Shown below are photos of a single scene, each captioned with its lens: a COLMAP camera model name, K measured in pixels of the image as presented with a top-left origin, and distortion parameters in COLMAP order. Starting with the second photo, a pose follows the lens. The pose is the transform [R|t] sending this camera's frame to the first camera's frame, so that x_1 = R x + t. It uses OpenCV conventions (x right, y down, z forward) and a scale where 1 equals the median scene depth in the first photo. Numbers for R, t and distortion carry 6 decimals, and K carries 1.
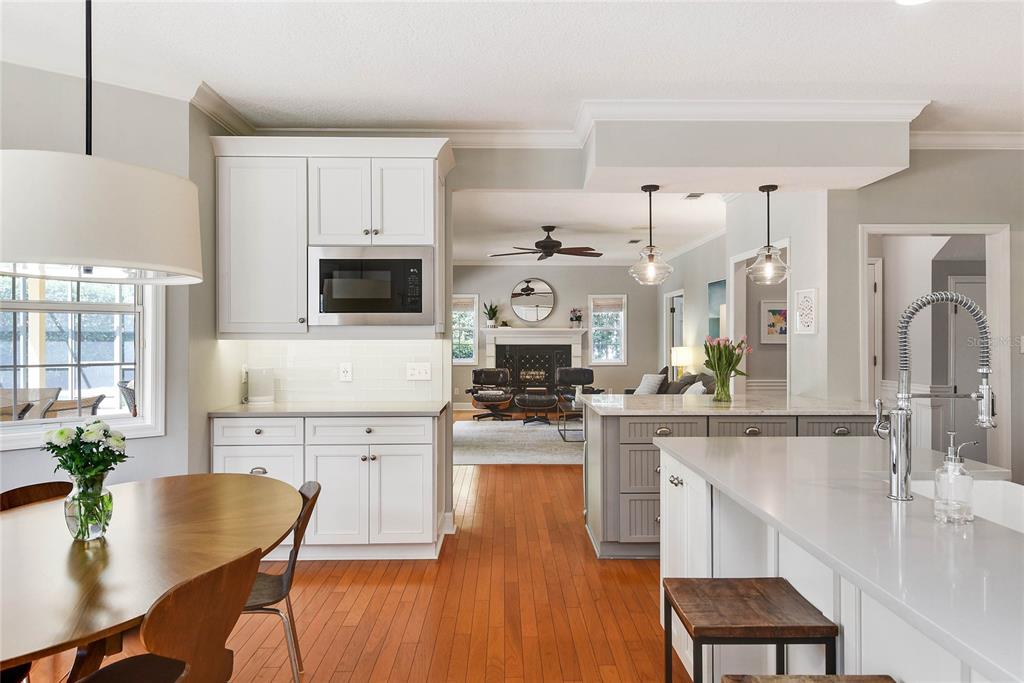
lens RADIAL K [[701.5, 0, 510.0], [0, 701.5, 340.3], [0, 0, 1]] dist [0.027349, -0.019795]
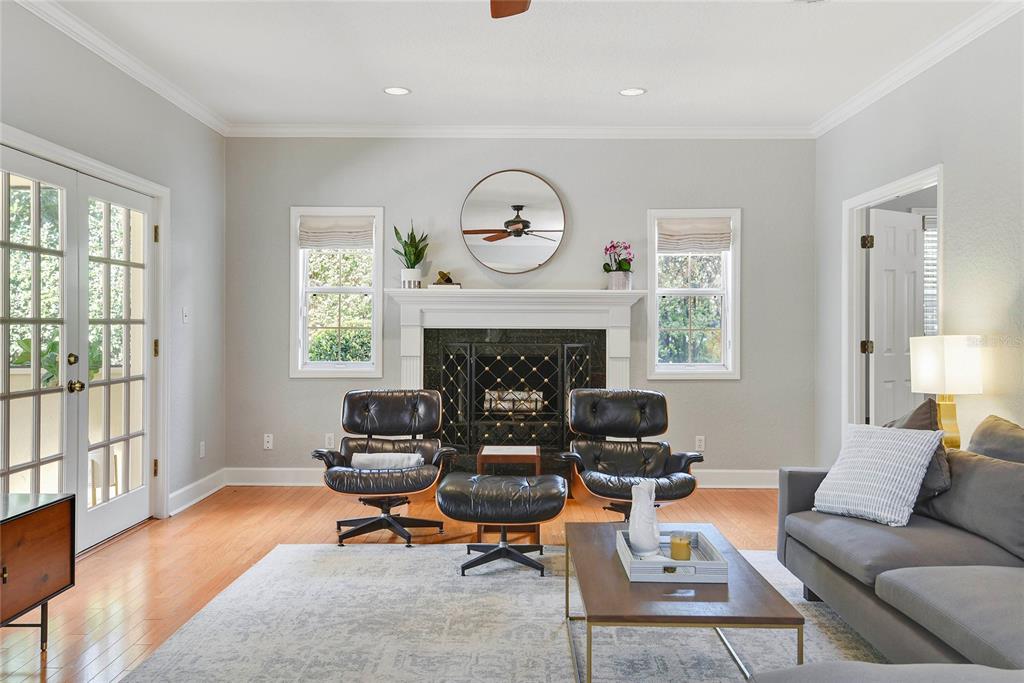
lens RADIAL K [[835.9, 0, 516.4], [0, 835.9, 338.1], [0, 0, 1]] dist [0.050900, -0.012886]
pose [[0.999973, 0.004751, -0.005524, 0.037859], [-0.004665, 0.999869, 0.015510, 0.003972], [0.005597, -0.015484, 0.999864, 0.509904]]
